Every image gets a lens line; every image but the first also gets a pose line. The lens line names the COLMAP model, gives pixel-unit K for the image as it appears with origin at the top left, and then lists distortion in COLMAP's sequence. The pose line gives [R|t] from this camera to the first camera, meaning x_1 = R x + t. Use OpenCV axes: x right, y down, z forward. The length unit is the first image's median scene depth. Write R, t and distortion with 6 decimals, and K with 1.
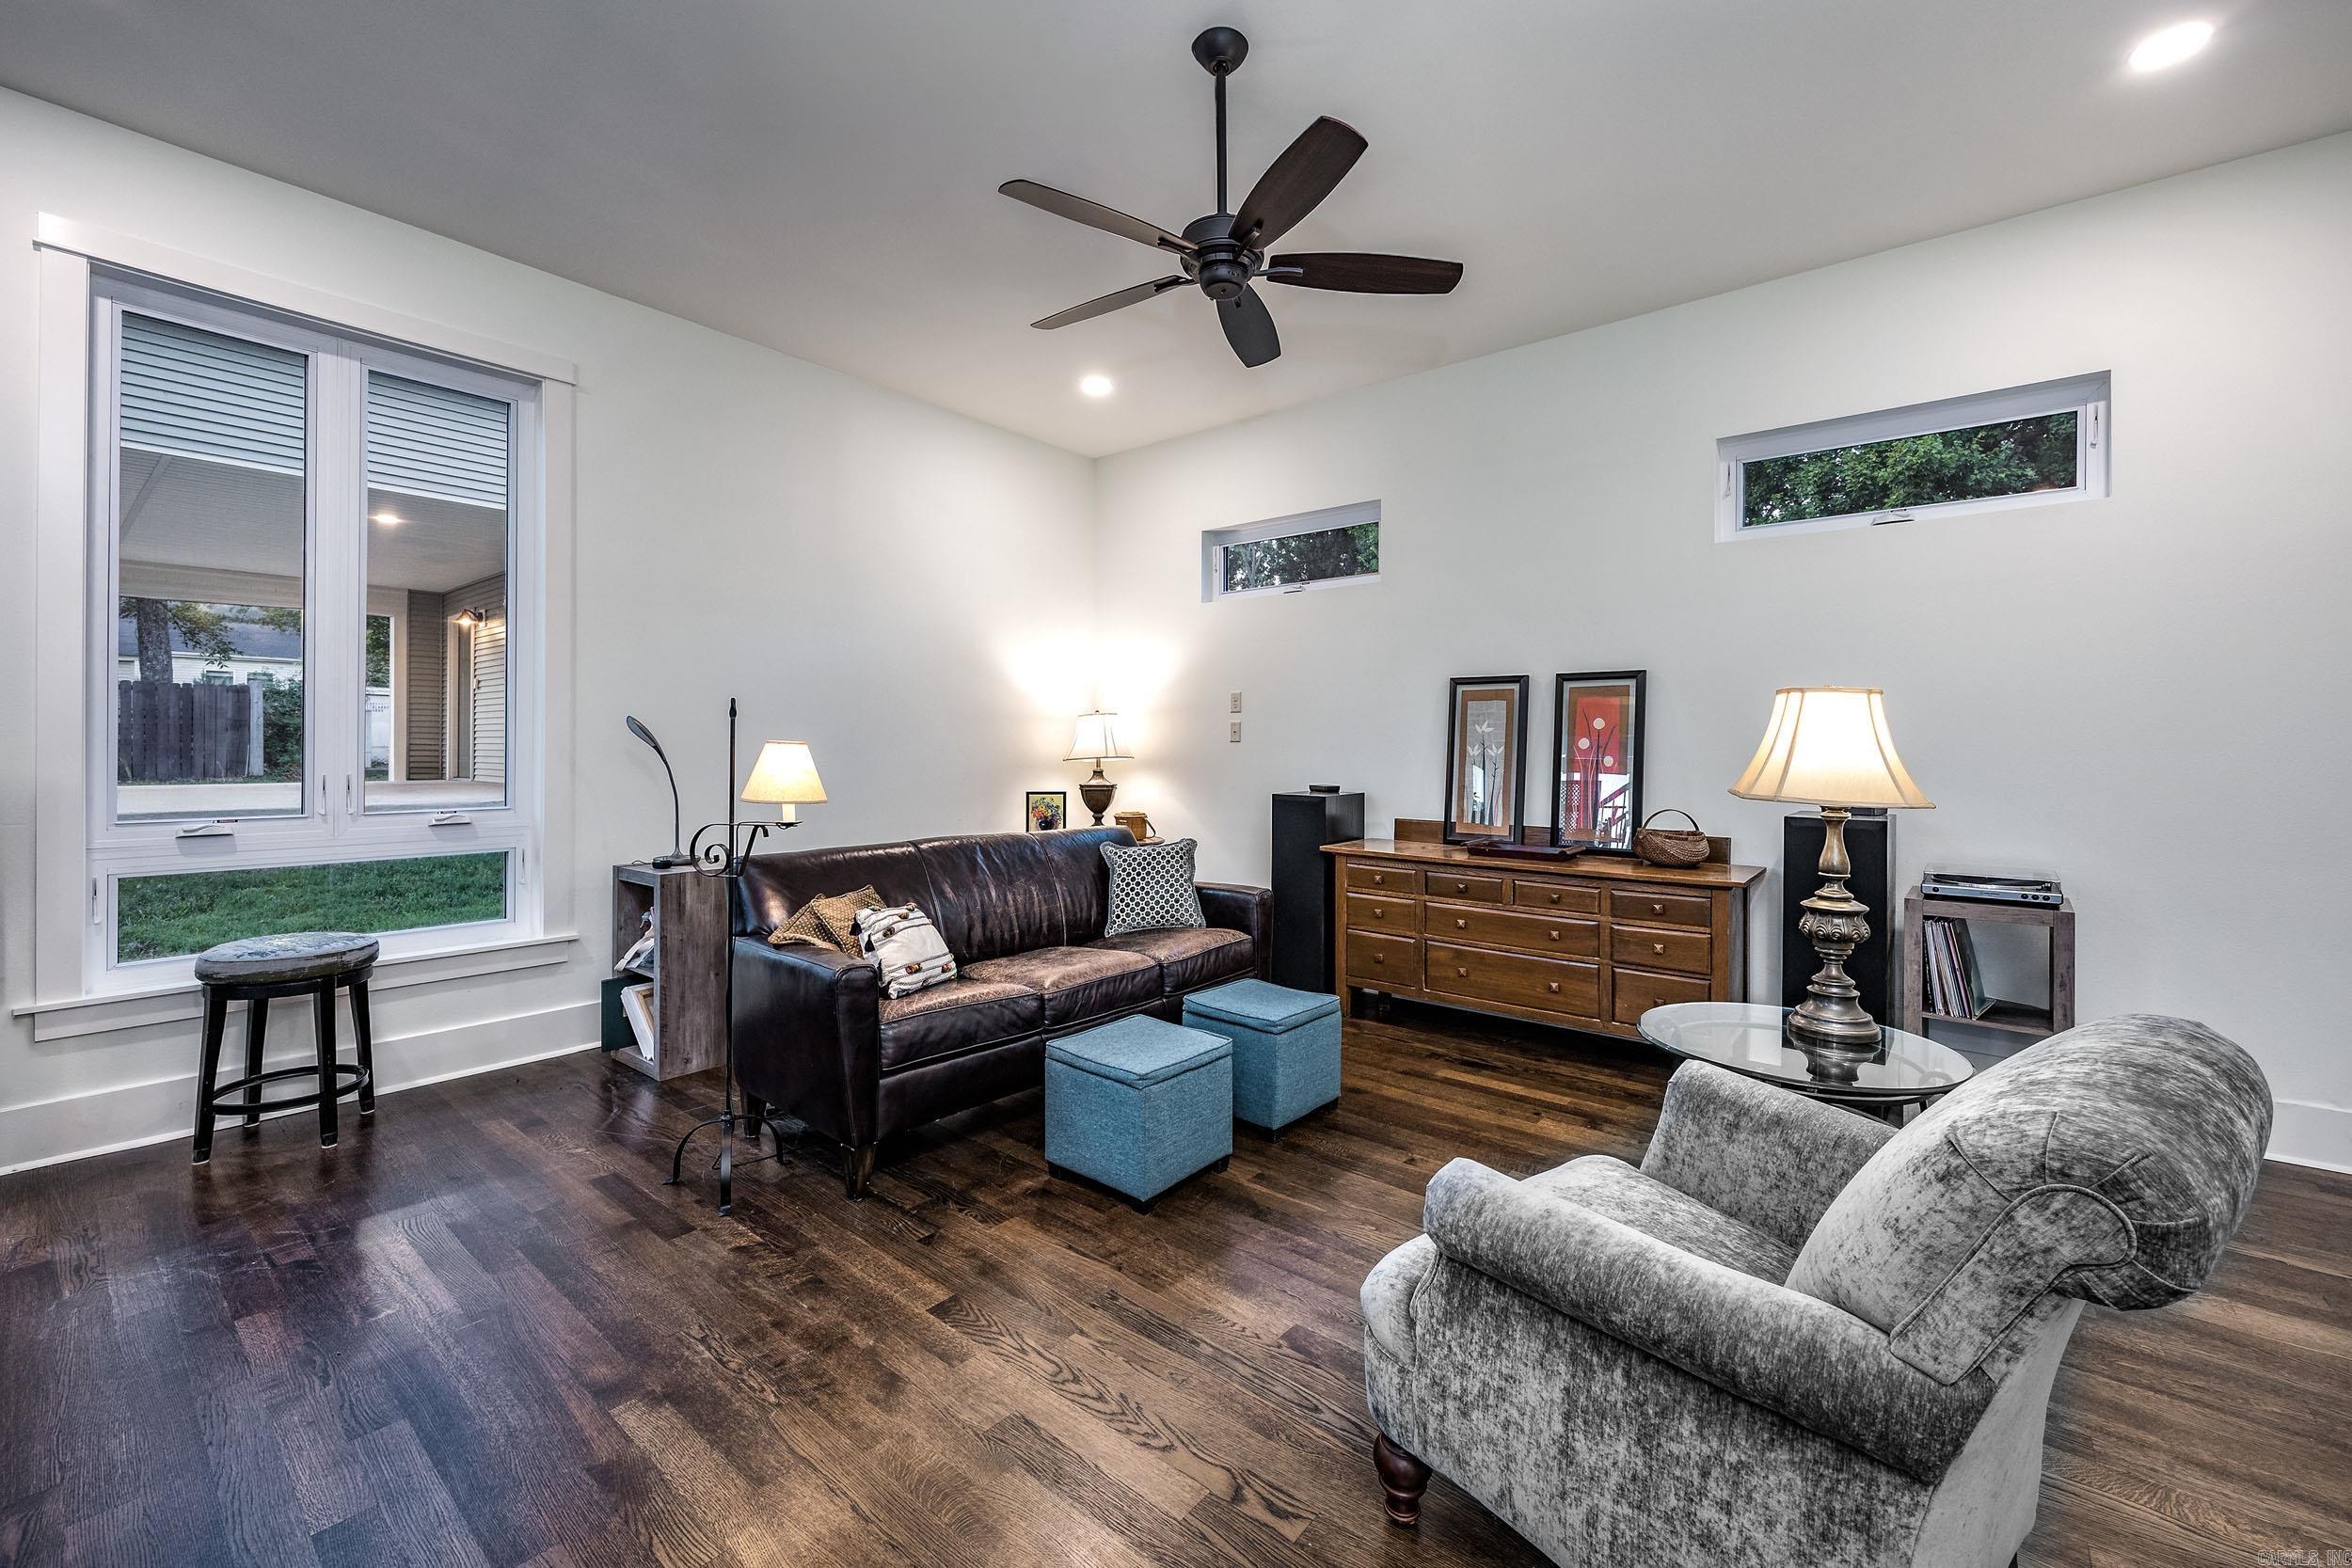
lens RADIAL K [[978.1, 0, 1193.5], [0, 978.1, 737.2], [0, 0, 1]] dist [-0.000594, -0.000072]
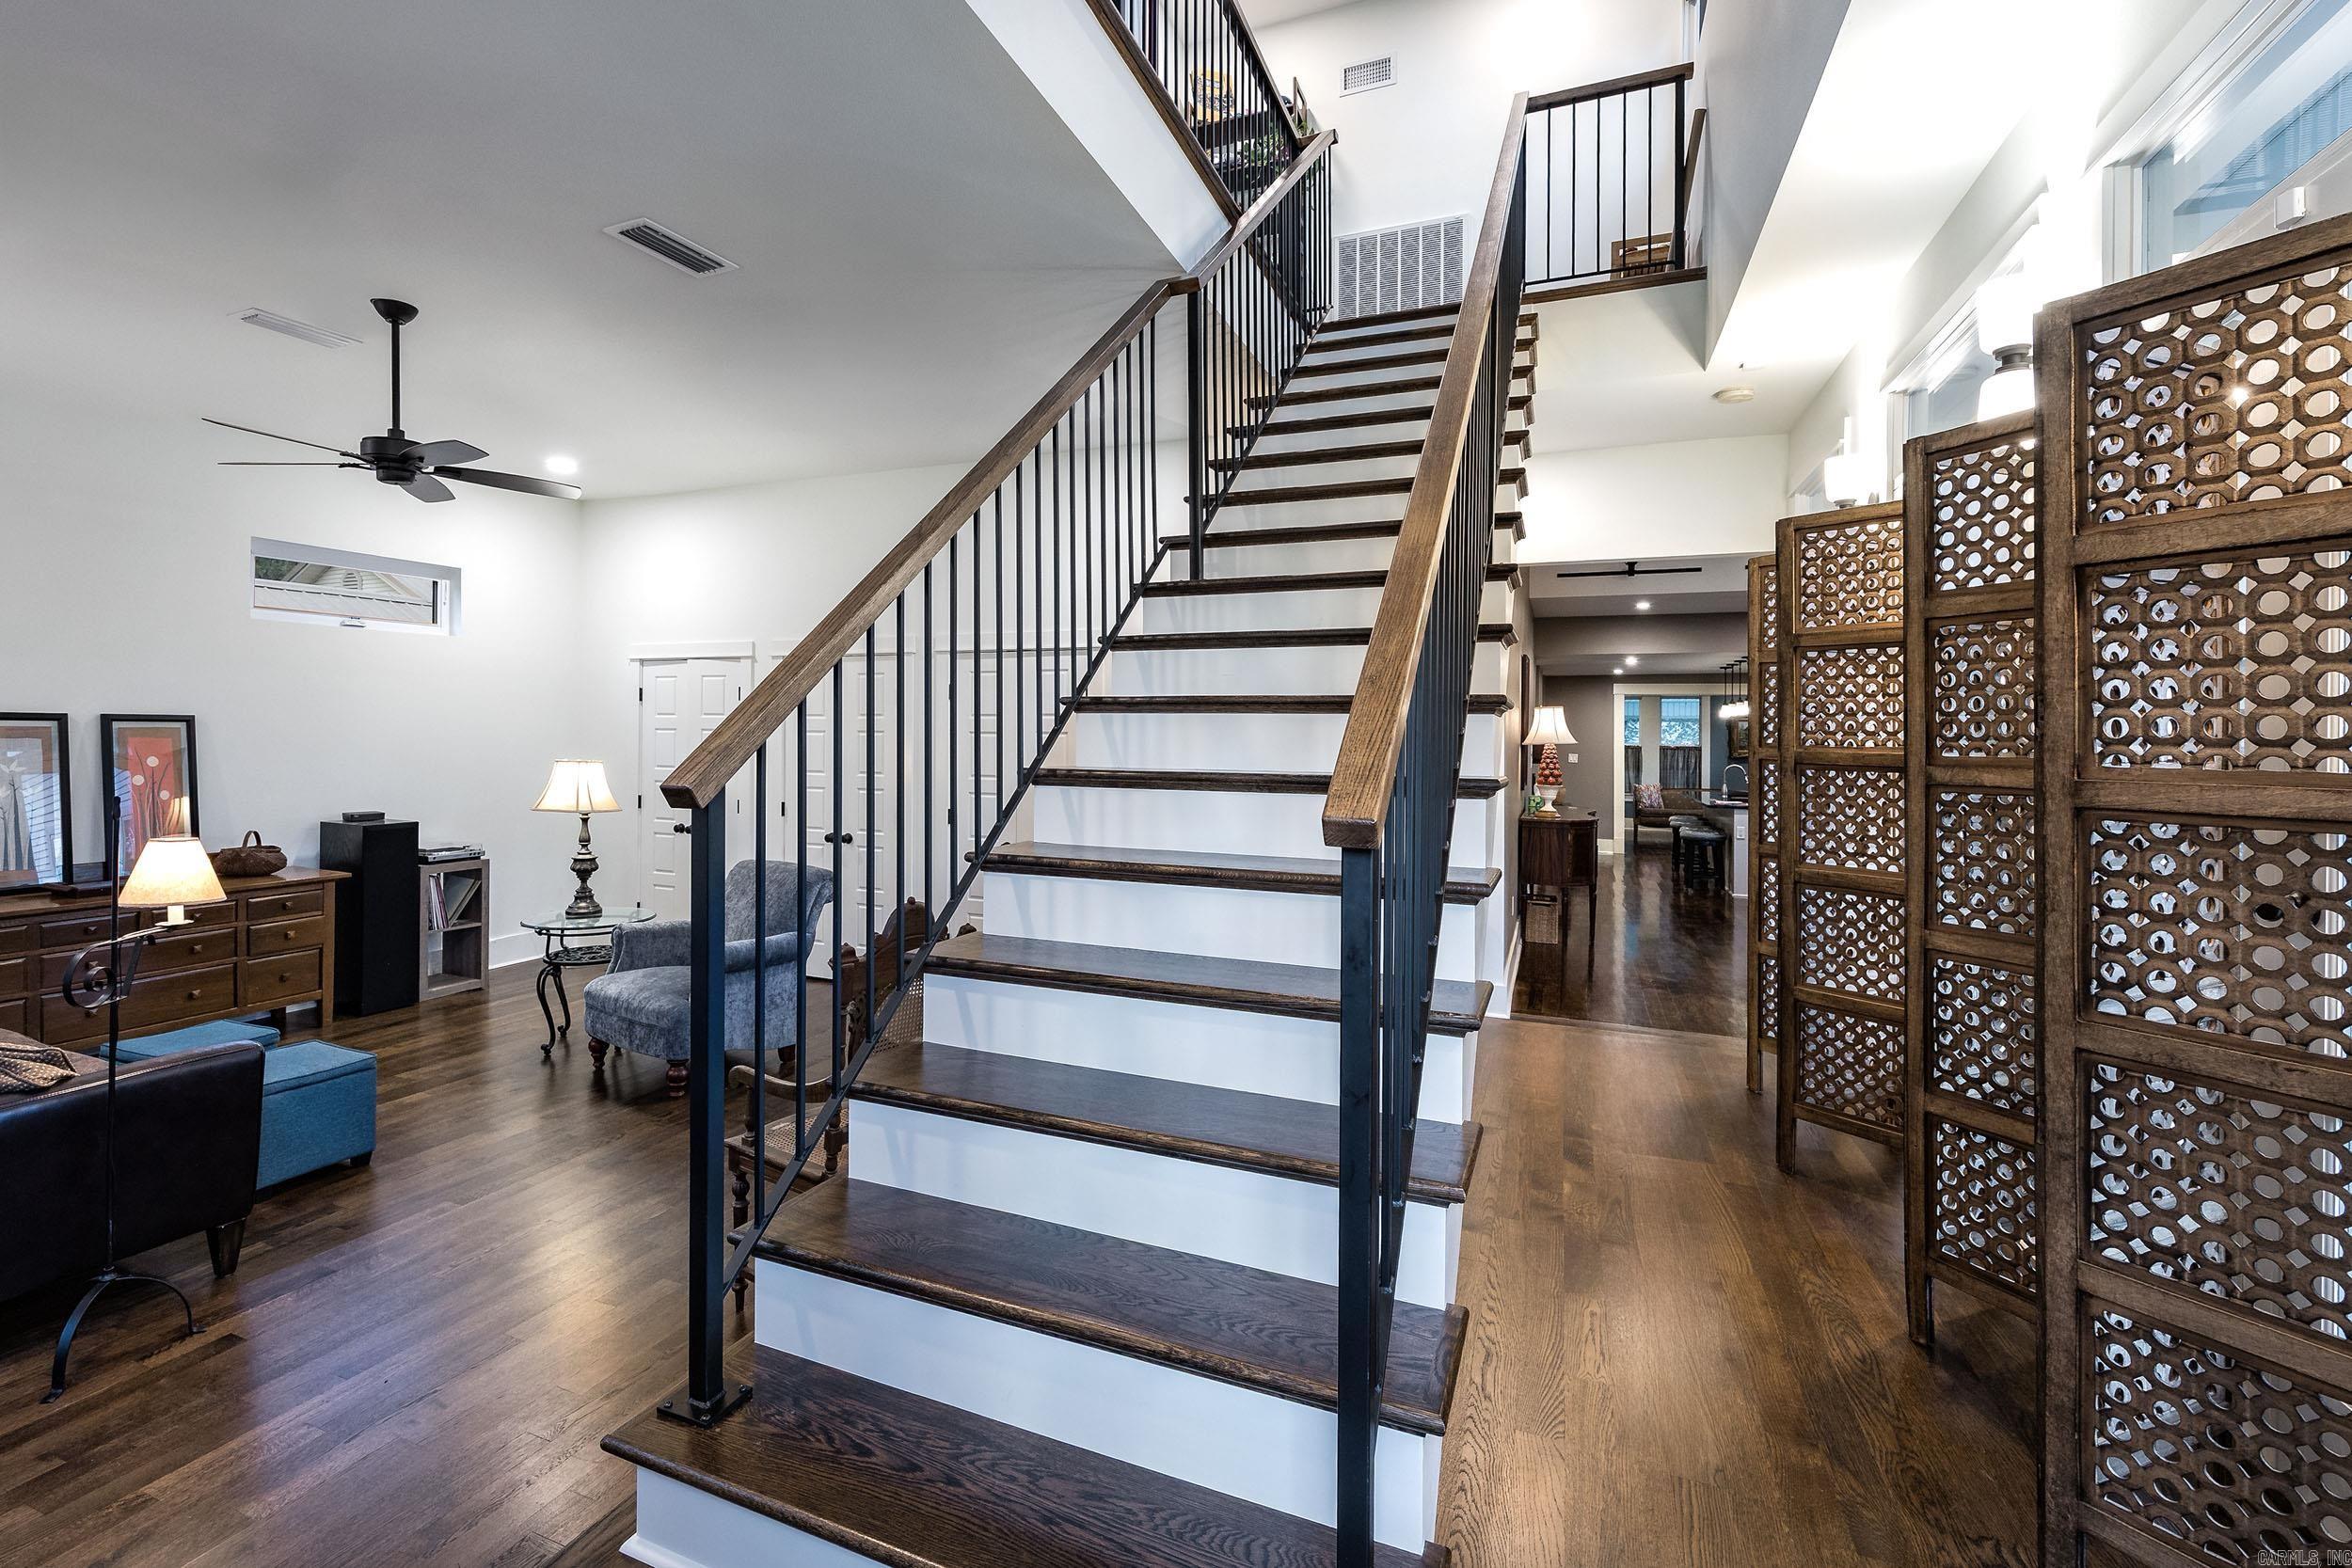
lens RADIAL K [[978.1, 0, 1193.5], [0, 978.1, 737.2], [0, 0, 1]] dist [-0.000594, -0.000072]
pose [[-0.312346, 0.002727, 0.949965, -1.010586], [-0.007065, 0.999962, -0.005193, -0.044505], [-0.949942, -0.008334, -0.312314, 0.233185]]
